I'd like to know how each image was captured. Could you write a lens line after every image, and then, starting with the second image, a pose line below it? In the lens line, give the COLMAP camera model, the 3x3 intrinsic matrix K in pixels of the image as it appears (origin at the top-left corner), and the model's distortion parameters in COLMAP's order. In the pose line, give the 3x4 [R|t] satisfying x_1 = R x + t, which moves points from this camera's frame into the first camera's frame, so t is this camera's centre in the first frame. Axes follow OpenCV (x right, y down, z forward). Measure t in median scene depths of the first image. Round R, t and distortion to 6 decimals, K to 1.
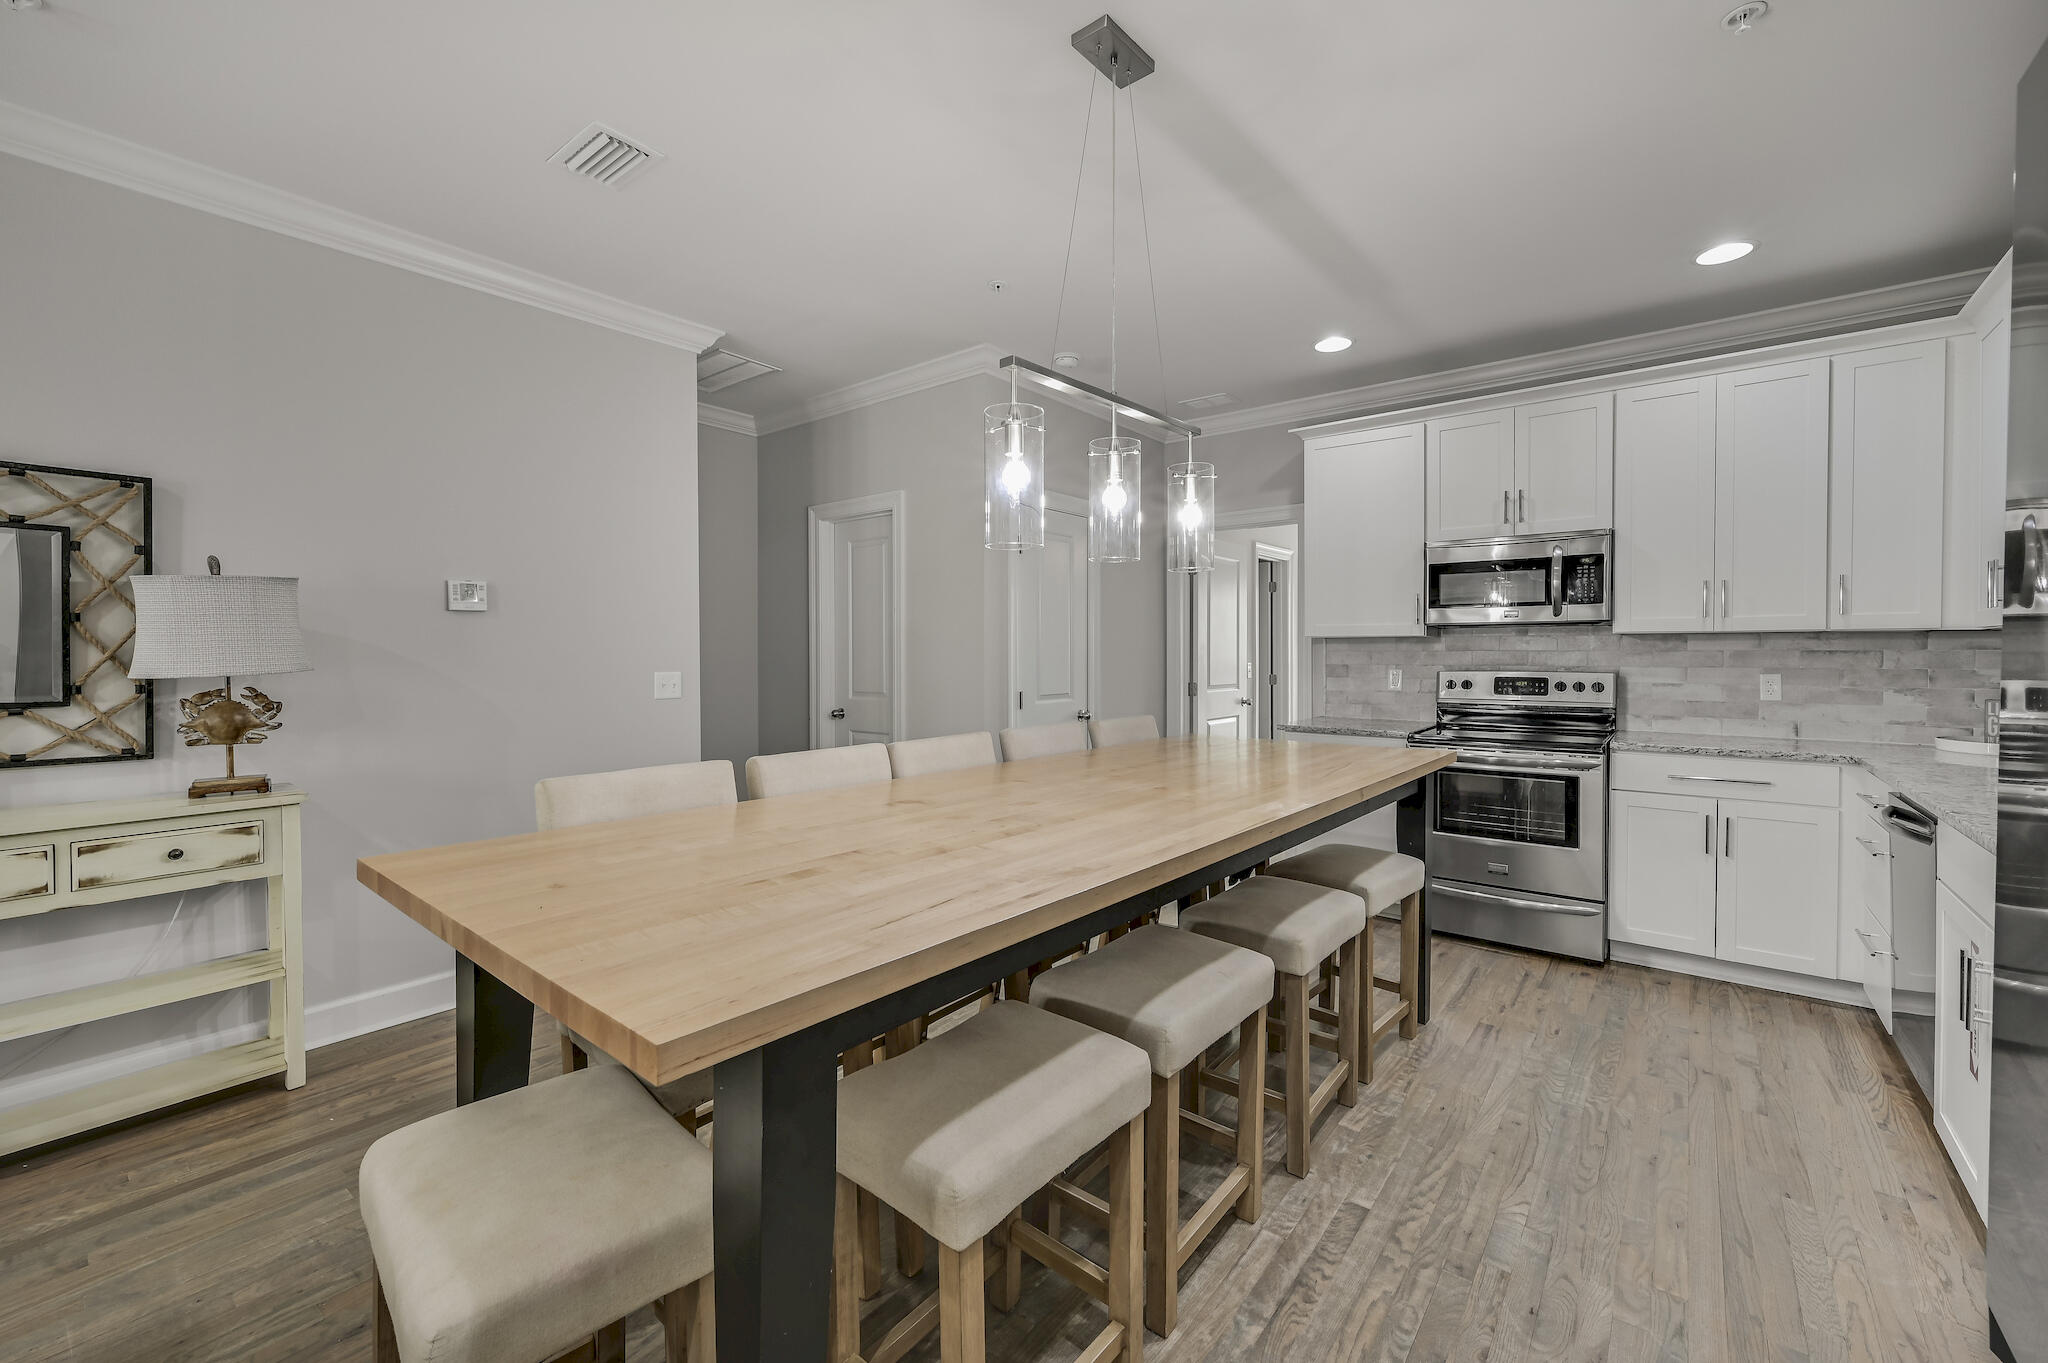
lens RADIAL K [[834.3, 0, 1036.2], [0, 834.3, 662.9], [0, 0, 1]] dist [-0.000050, -0.000353]
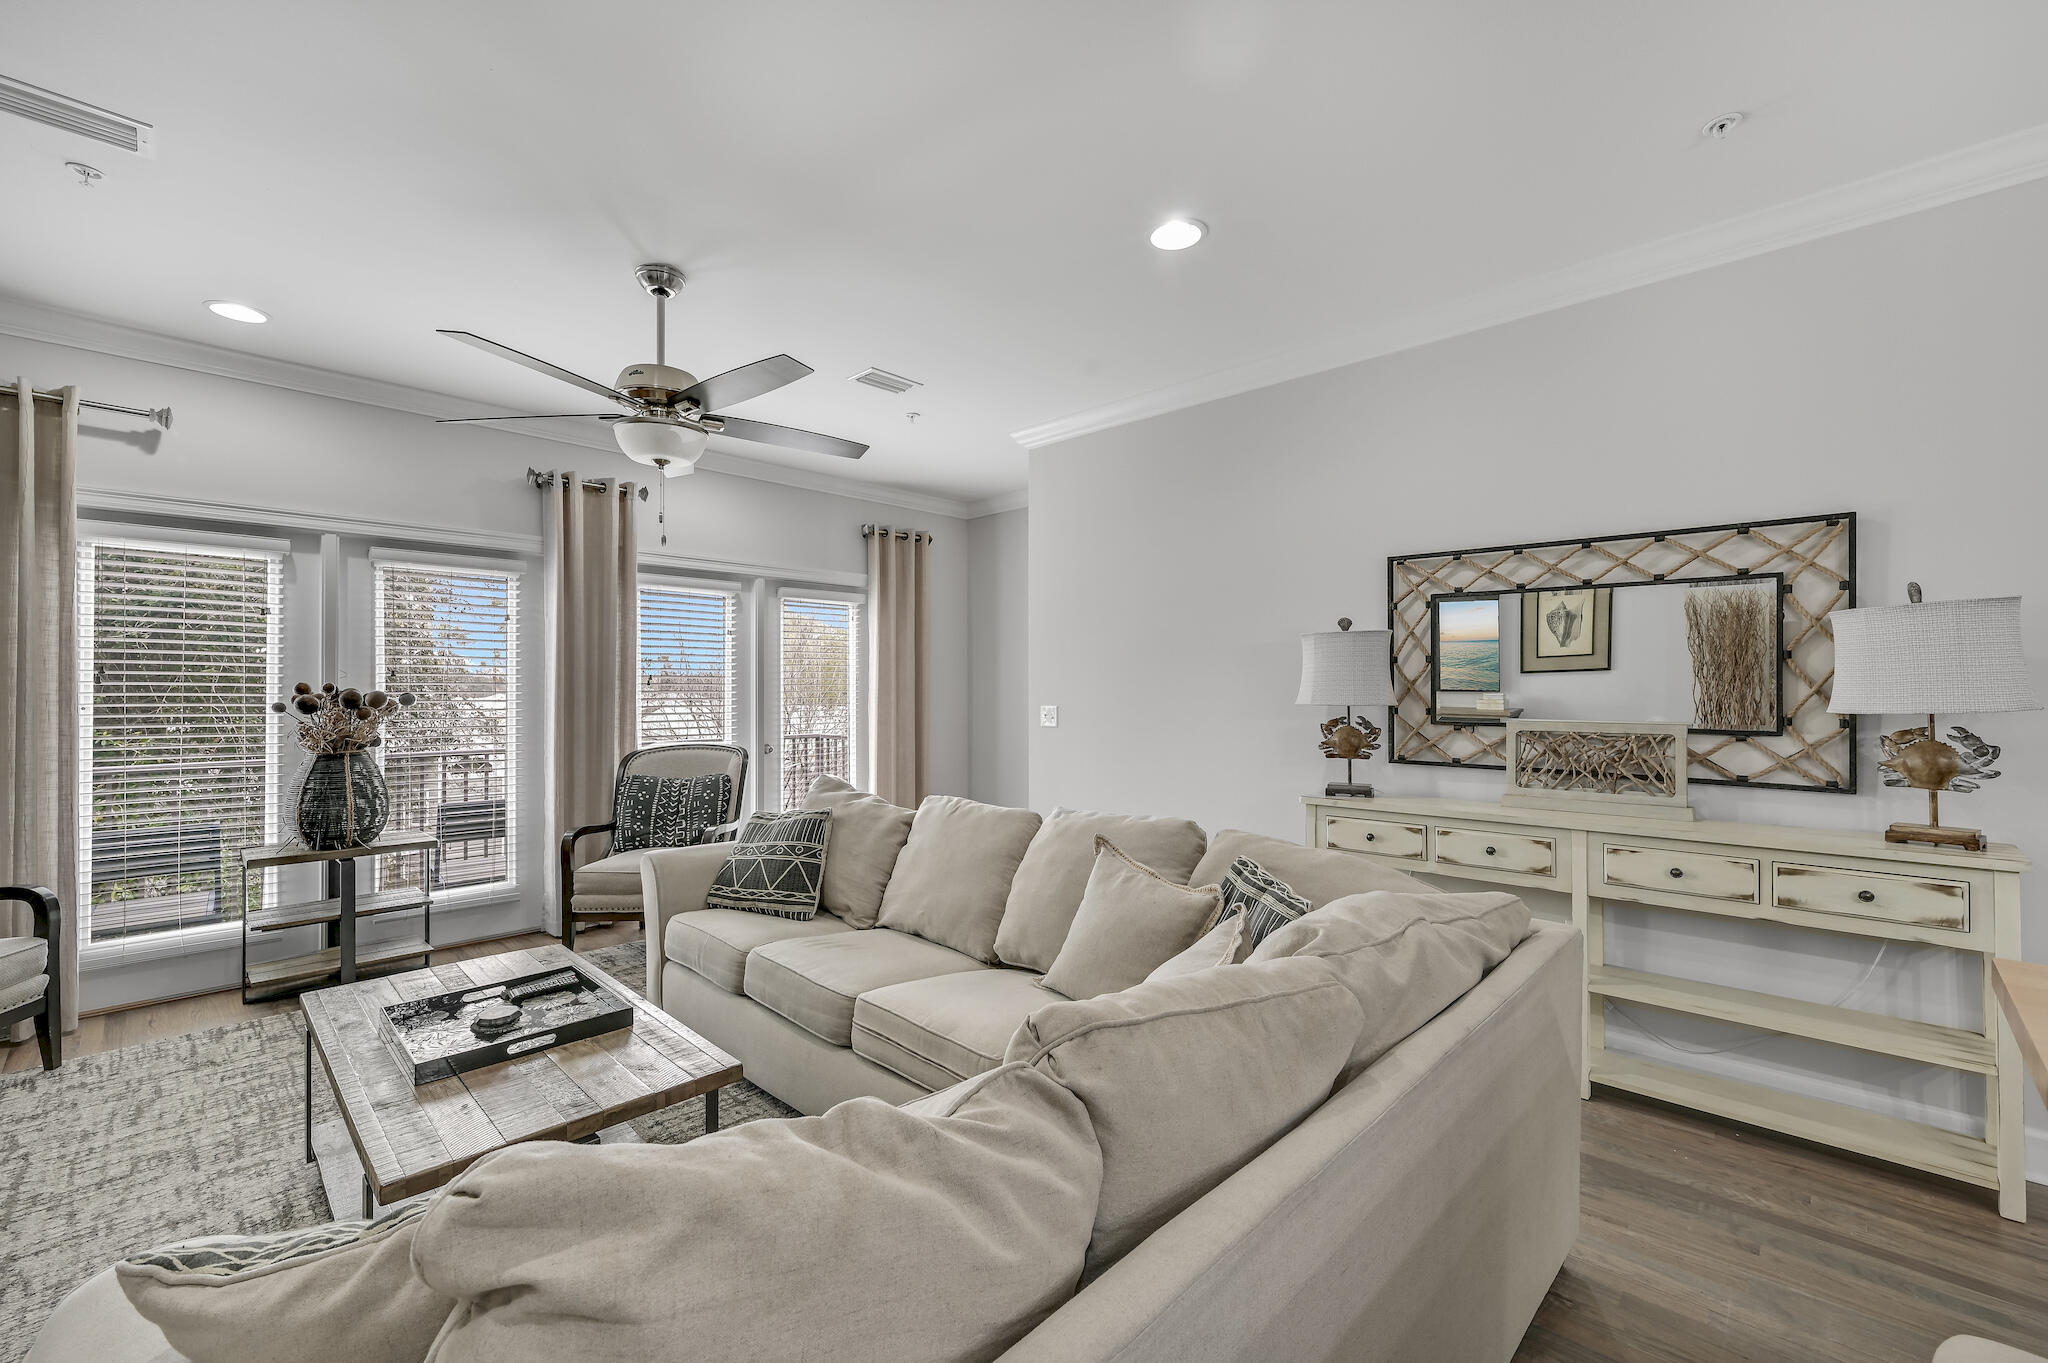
lens RADIAL K [[834.3, 0, 1019.8], [0, 834.3, 681.6], [0, 0, 1]] dist [-0.000050, -0.000353]
pose [[-0.097556, -0.003265, -0.995225, 0.022361], [-0.009292, 0.999954, -0.002369, -0.007143], [0.995187, 0.009017, -0.097582, 0.104704]]
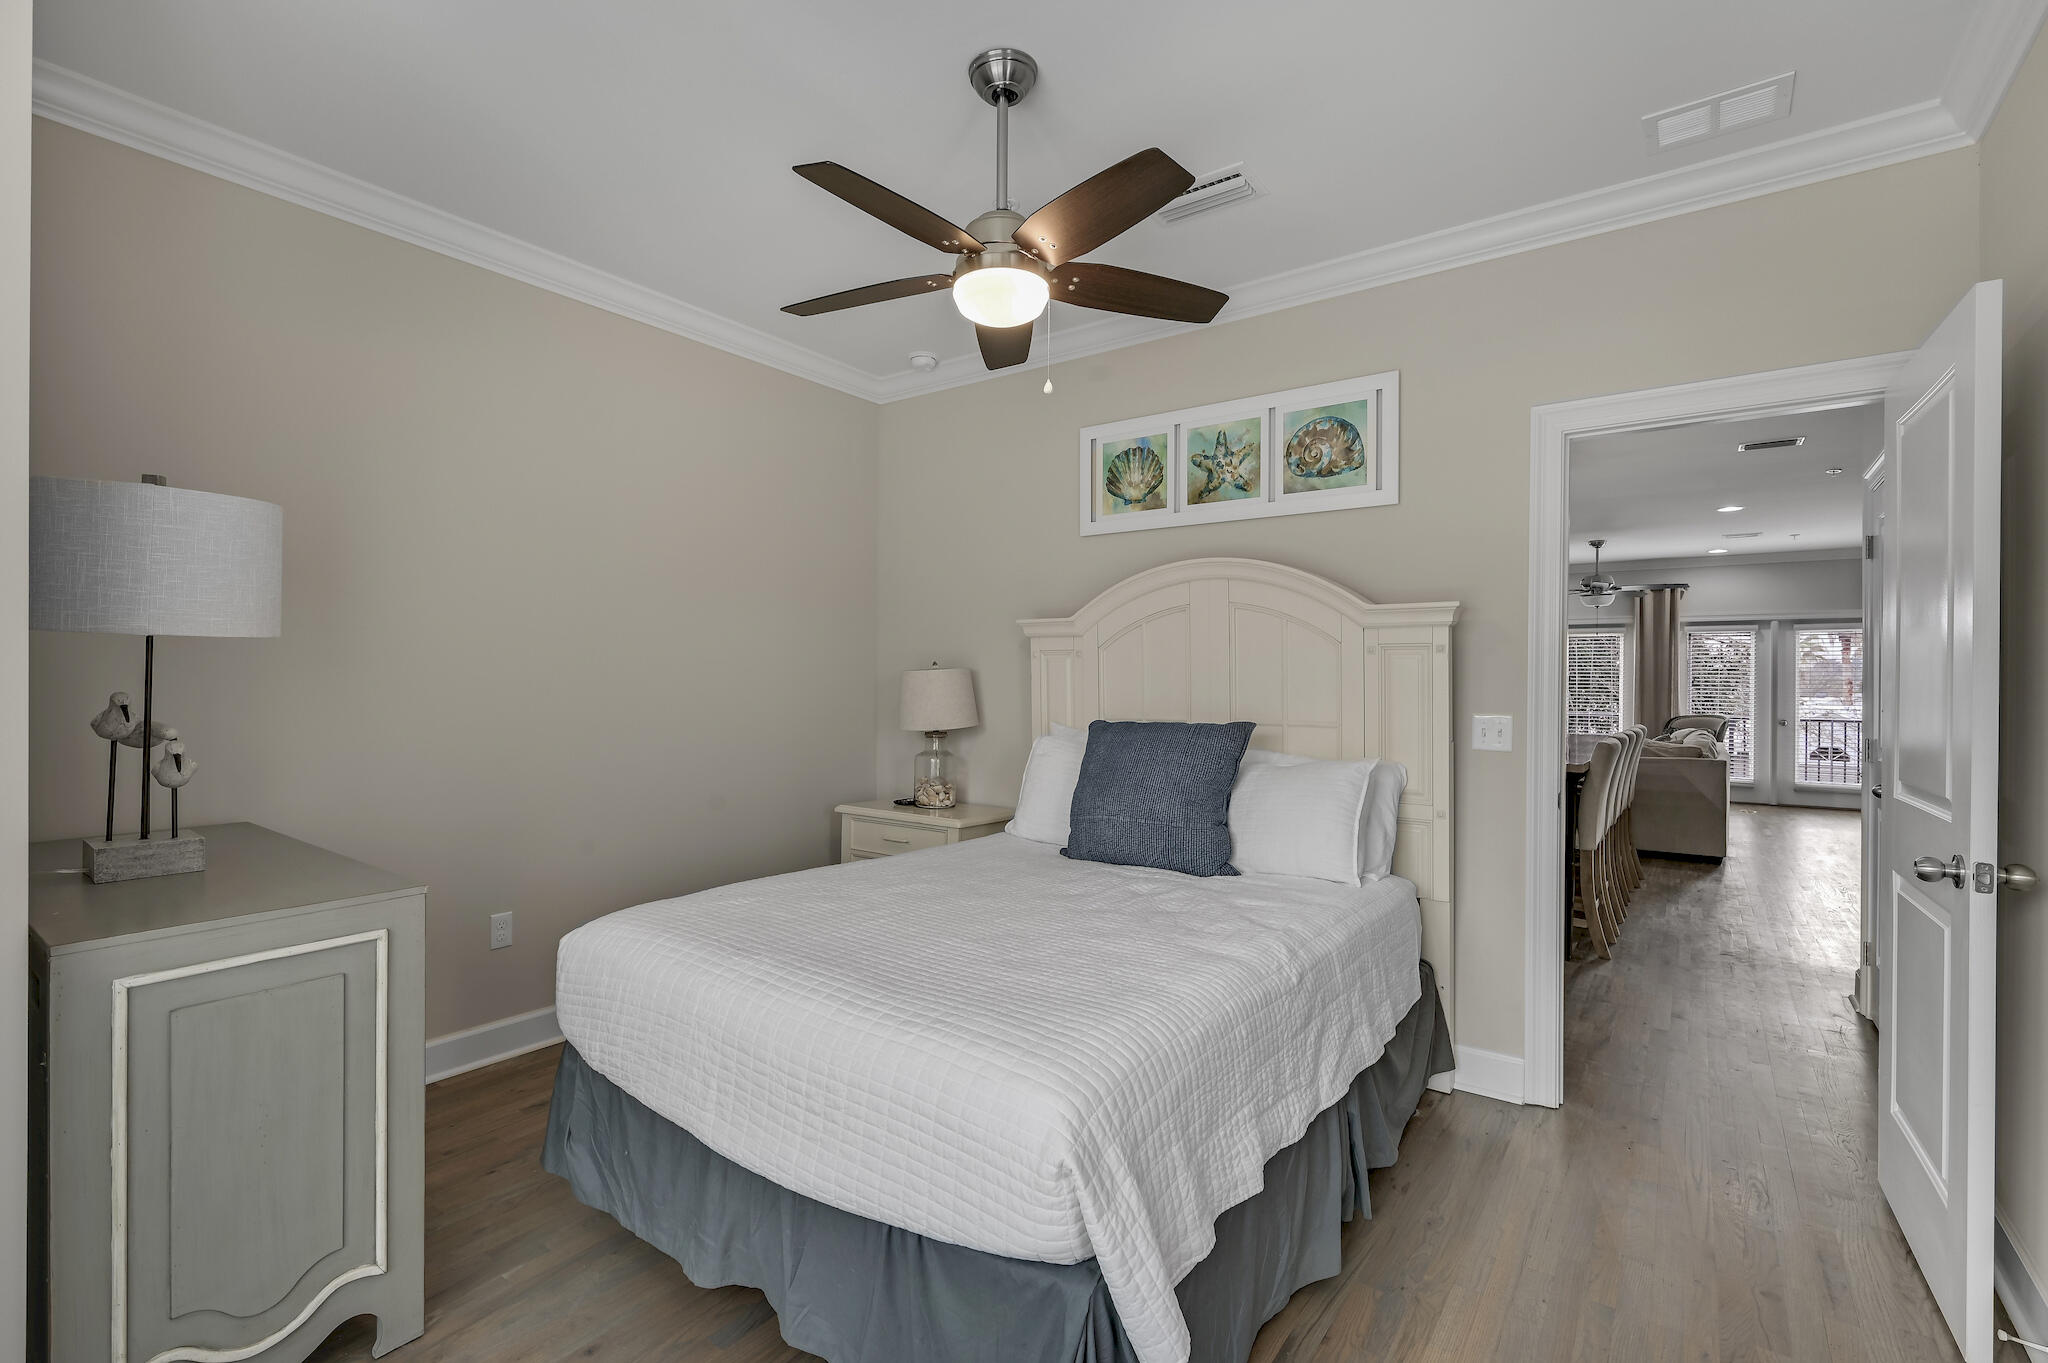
lens RADIAL K [[877.2, 0, 1035.0], [0, 877.2, 686.7], [0, 0, 1]] dist [-0.003325, 0.001075]
pose [[-0.999533, -0.002530, -0.030443, 1.294781], [-0.003075, 0.999836, 0.017869, -0.044426], [0.030393, 0.017954, -0.999377, 2.979369]]
